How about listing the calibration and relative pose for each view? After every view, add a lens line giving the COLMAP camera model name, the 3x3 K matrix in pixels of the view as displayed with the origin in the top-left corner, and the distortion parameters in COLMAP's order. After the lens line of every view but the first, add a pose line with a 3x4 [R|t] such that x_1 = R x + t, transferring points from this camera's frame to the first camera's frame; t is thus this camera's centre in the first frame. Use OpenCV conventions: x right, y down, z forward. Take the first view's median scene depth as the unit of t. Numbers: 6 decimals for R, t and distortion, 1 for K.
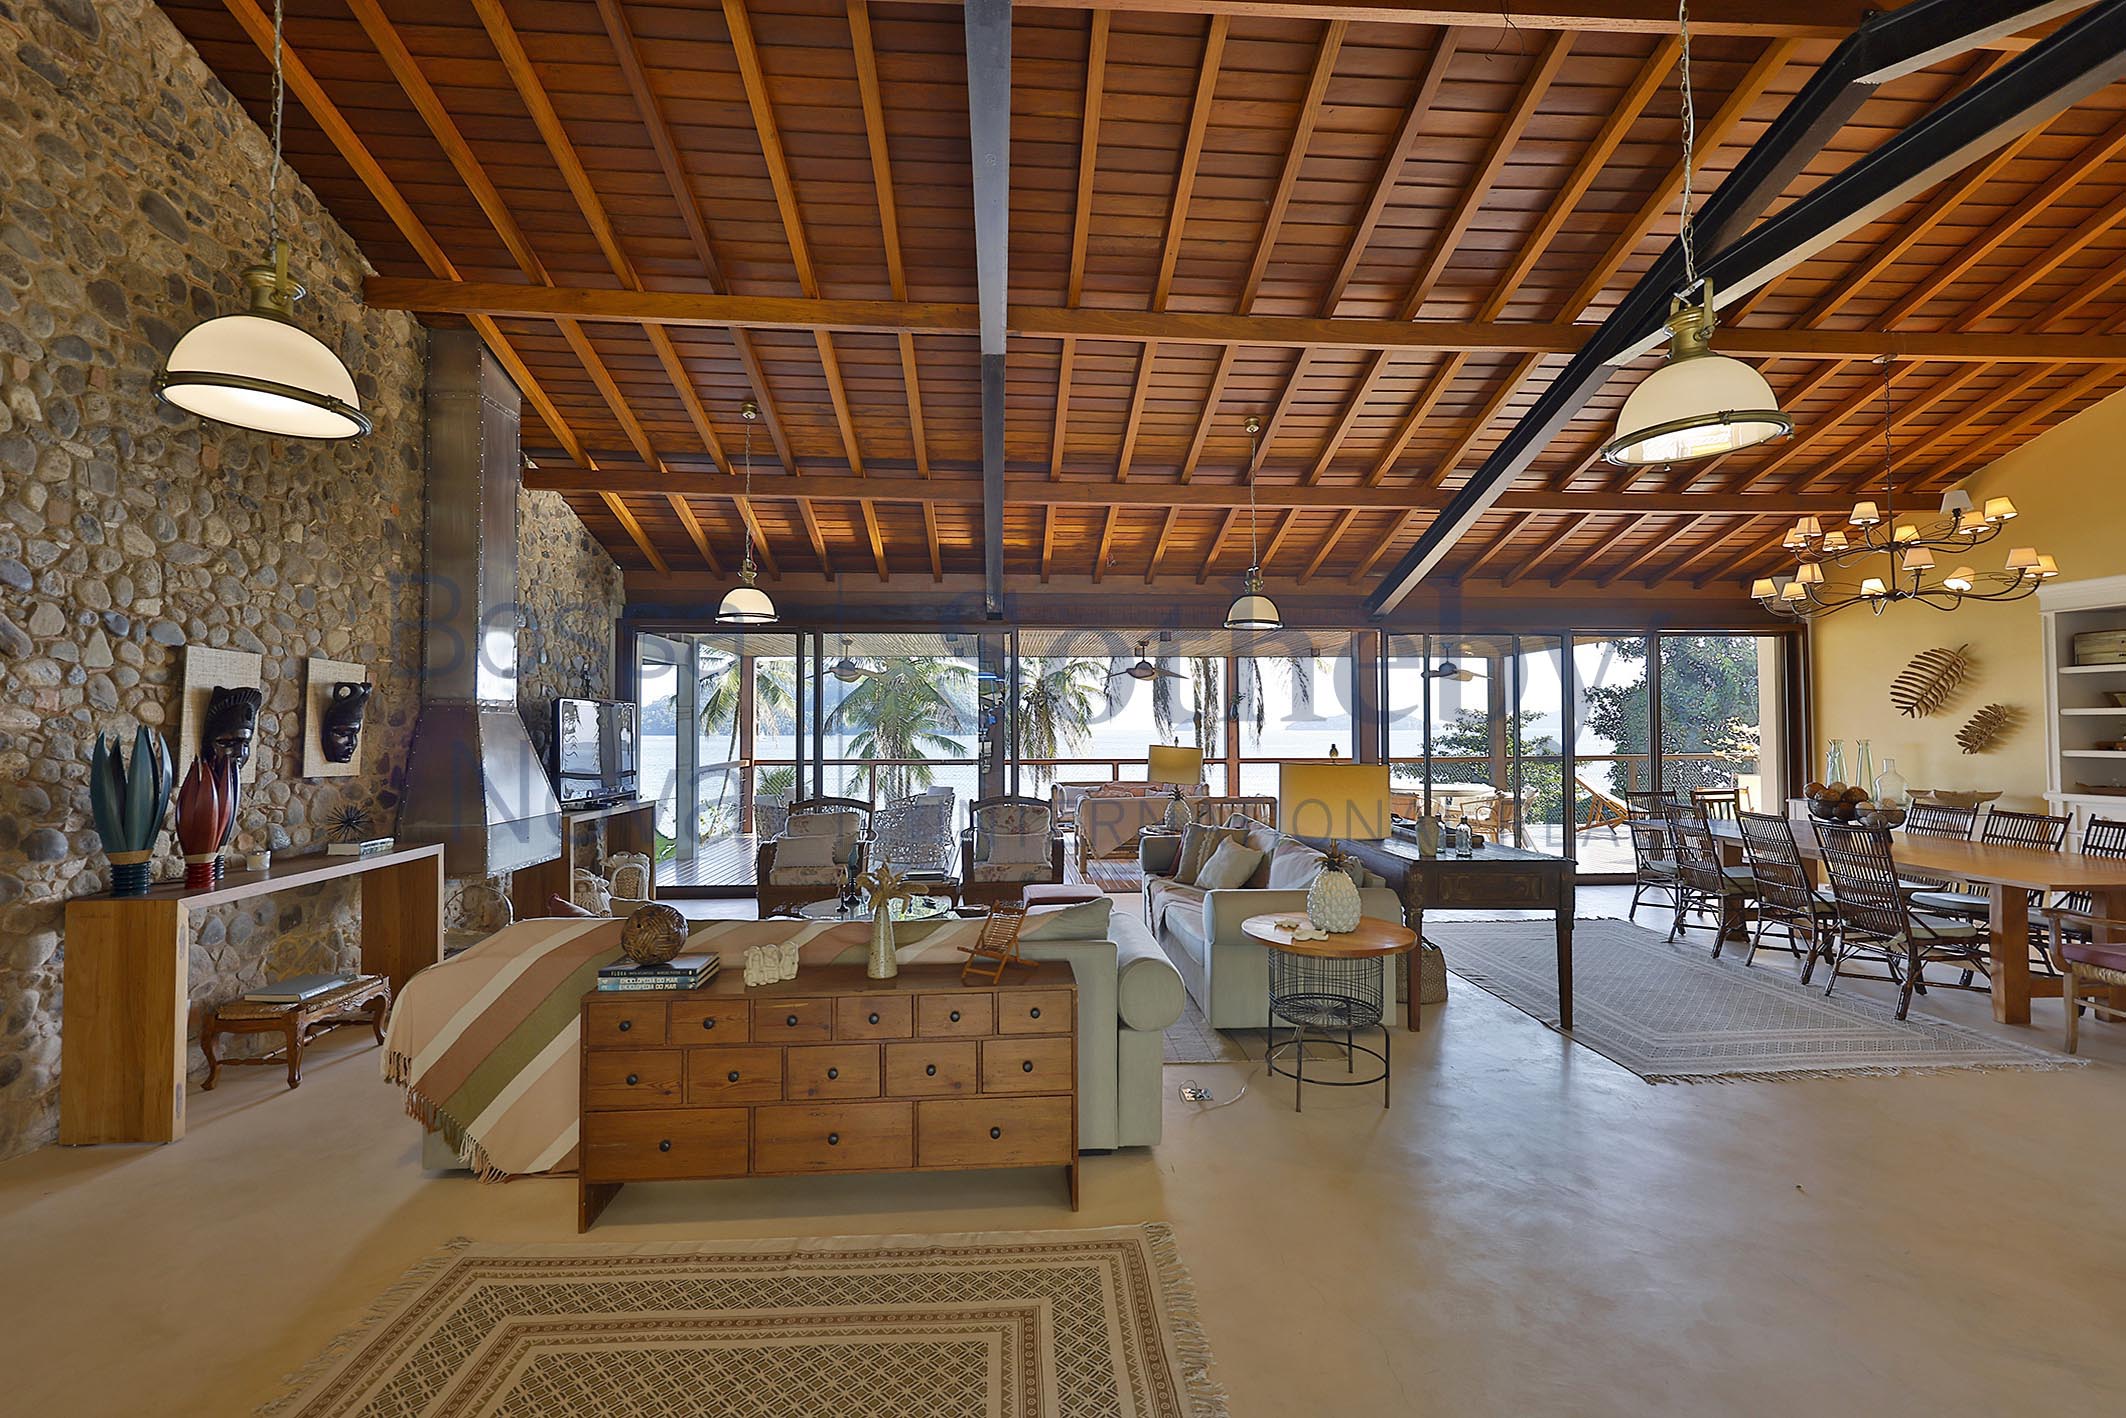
lens RADIAL K [[913.6, 0, 1056.6], [0, 913.6, 709.4], [0, 0, 1]] dist [0.002586, -0.000022]
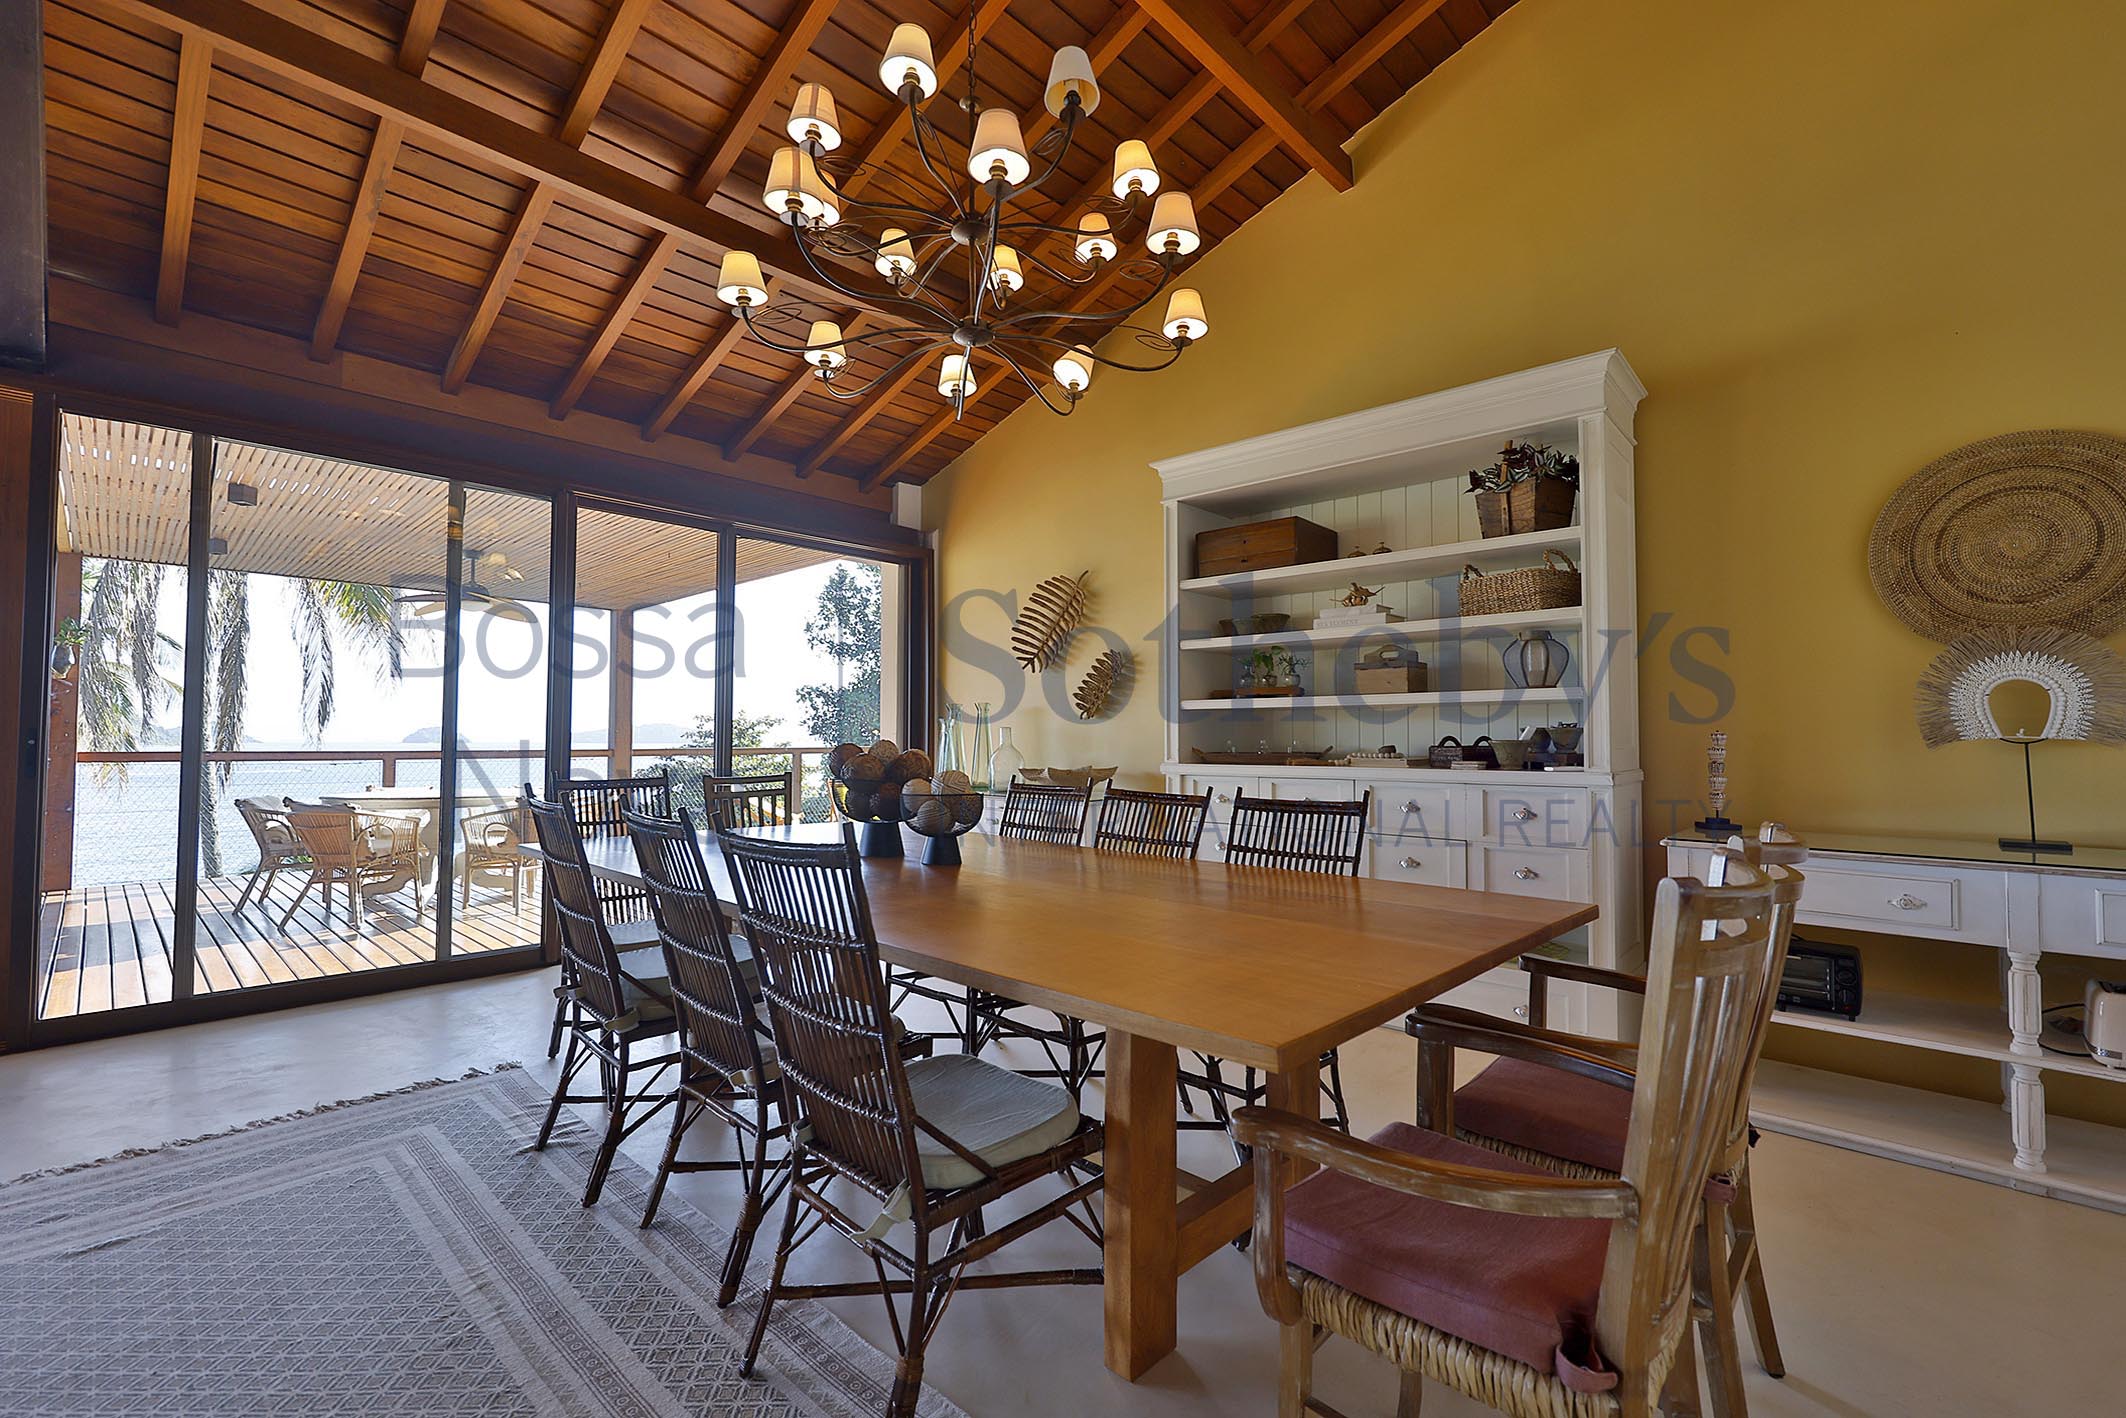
lens RADIAL K [[913.6, 0, 1065.0], [0, 913.6, 712.4], [0, 0, 1]] dist [0.002586, -0.000022]
pose [[0.727883, 0.033839, 0.684866, 0.494991], [-0.025292, 0.999427, -0.022501, 0.060988], [-0.685235, -0.000944, 0.728321, 0.490868]]
